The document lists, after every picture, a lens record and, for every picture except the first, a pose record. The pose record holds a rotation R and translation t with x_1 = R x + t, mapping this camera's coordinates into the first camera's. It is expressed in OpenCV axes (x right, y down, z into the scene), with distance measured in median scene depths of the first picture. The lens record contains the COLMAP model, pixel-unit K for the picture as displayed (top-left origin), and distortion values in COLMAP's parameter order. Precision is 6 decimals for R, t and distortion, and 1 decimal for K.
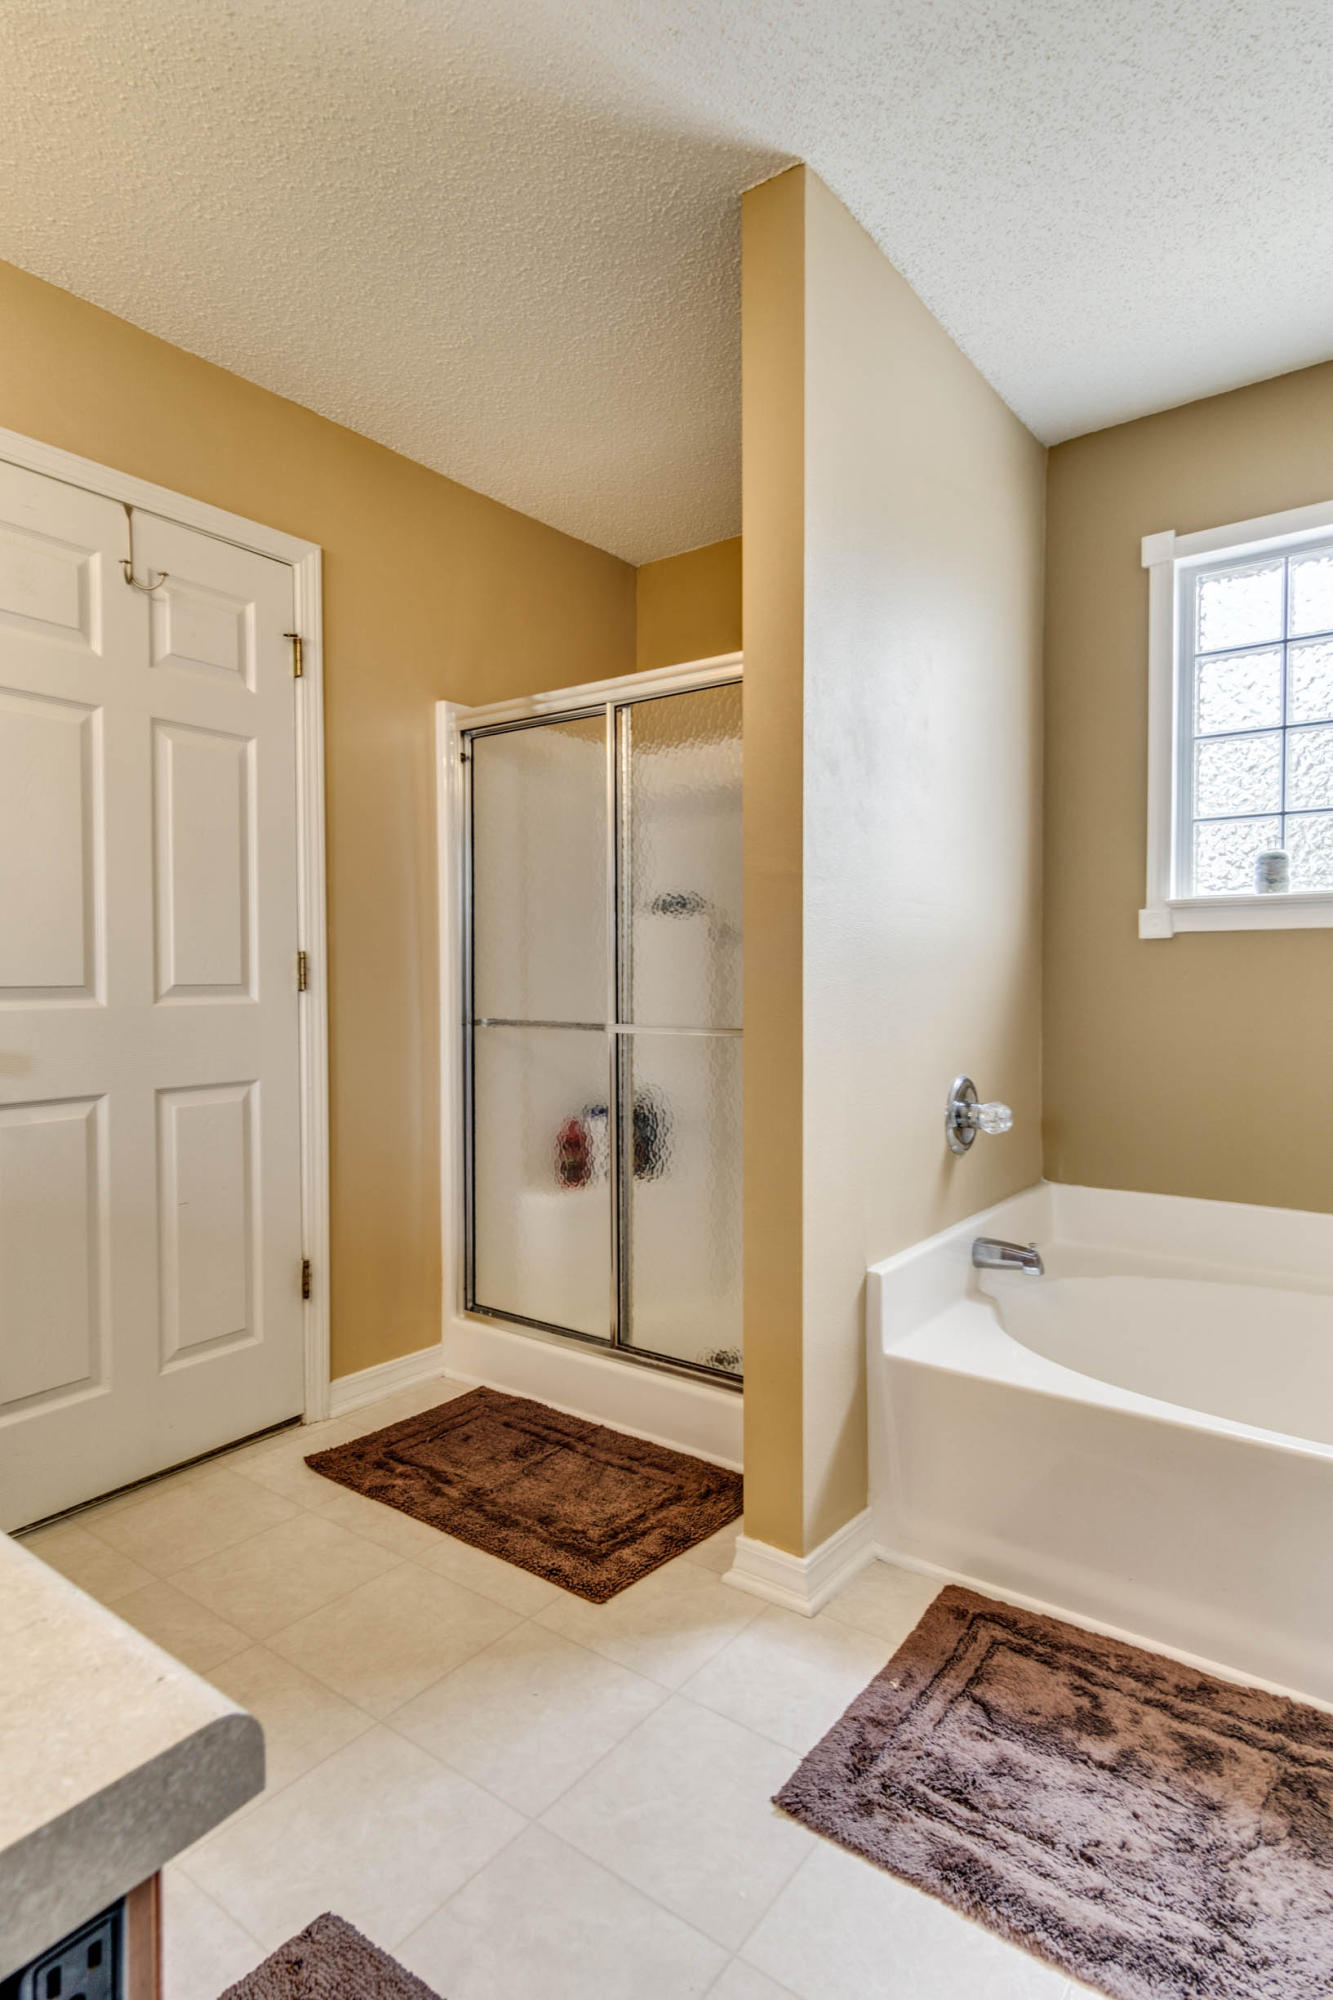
lens RADIAL K [[1054.5, 0, 654.5], [0, 1054.5, 993.0], [0, 0, 1]] dist [-0.000195, 0.005244]
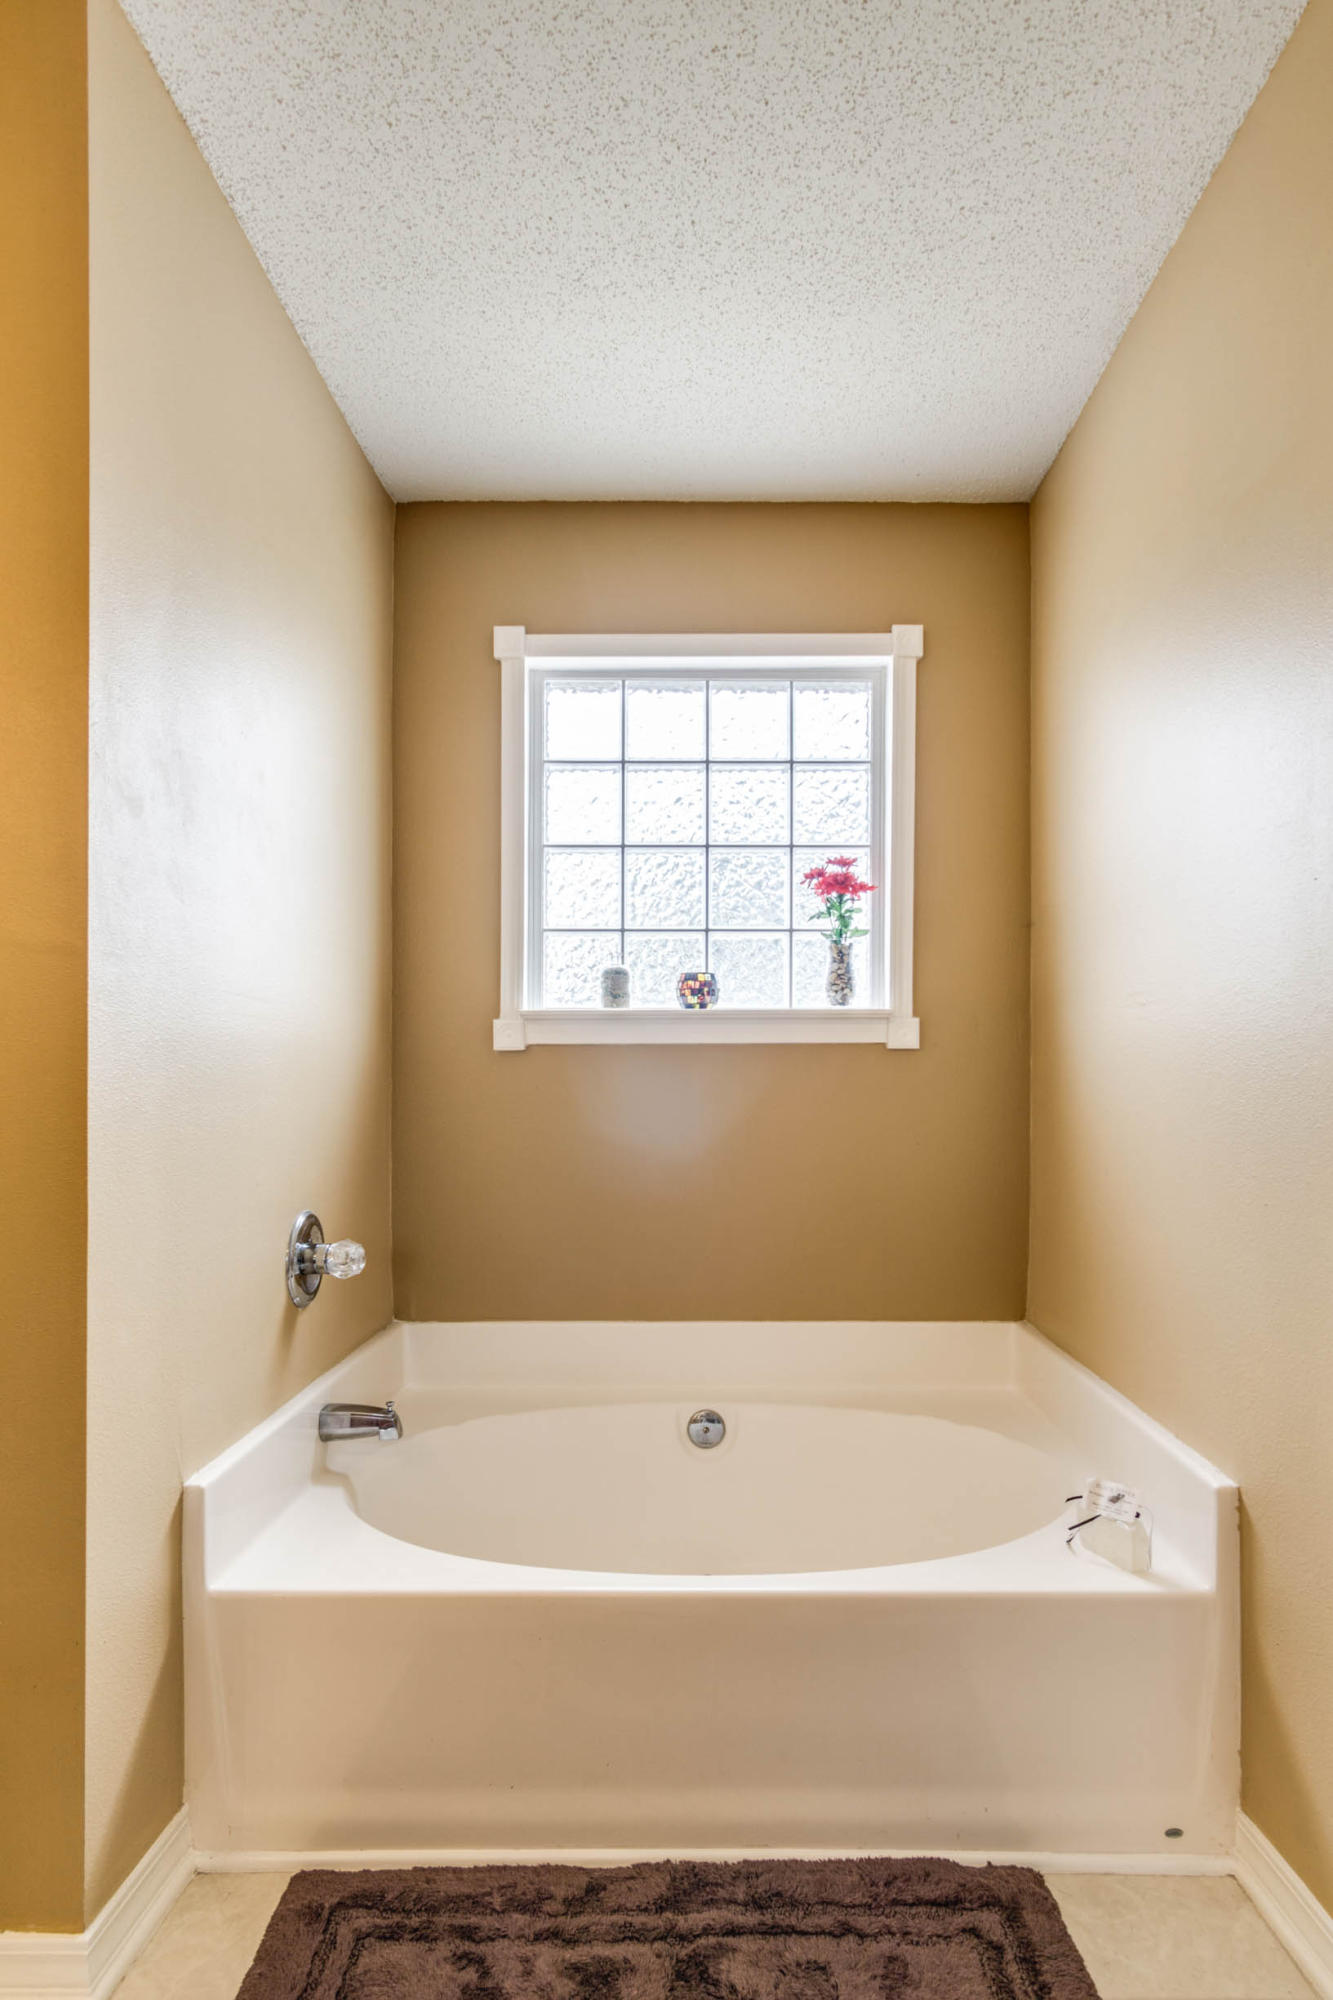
lens RADIAL K [[1094.1, 0, 689.1], [0, 1094.1, 1082.2], [0, 0, 1]] dist [0.001272, 0.004825]
pose [[0.800984, 0.004439, 0.598669, 0.020335], [0.008292, 0.999794, -0.018508, -0.004602], [-0.598628, 0.019789, 0.800782, 0.141749]]
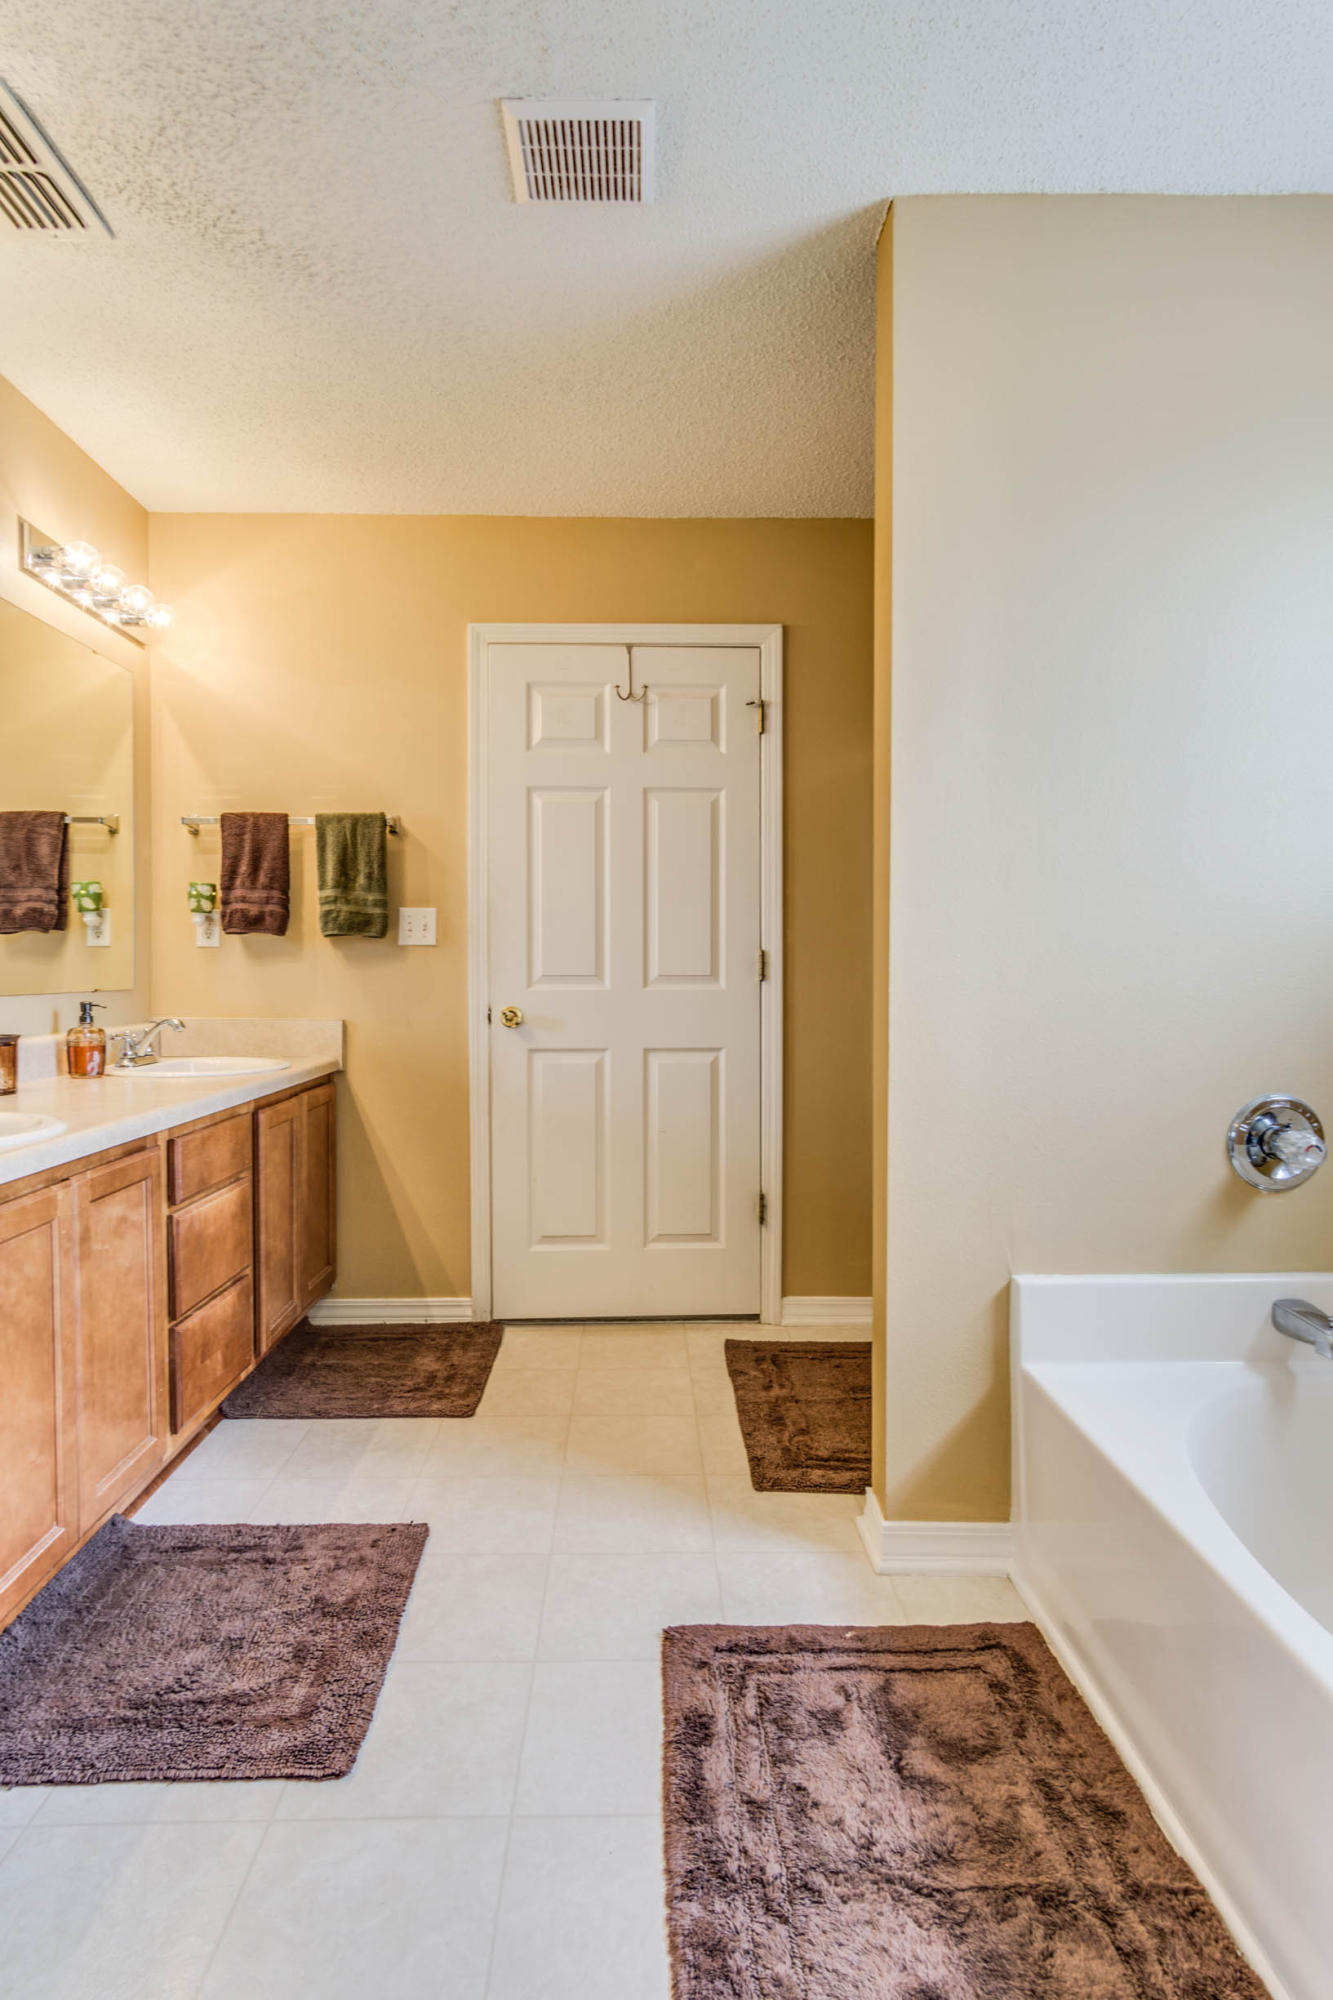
lens RADIAL K [[1054.5, 0, 658.8], [0, 1054.5, 992.1], [0, 0, 1]] dist [-0.000195, 0.005244]
pose [[0.619632, 0.019501, -0.784650, 0.680027], [-0.017694, 0.999784, 0.010875, -0.000339], [0.784693, 0.007145, 0.619844, 0.135253]]
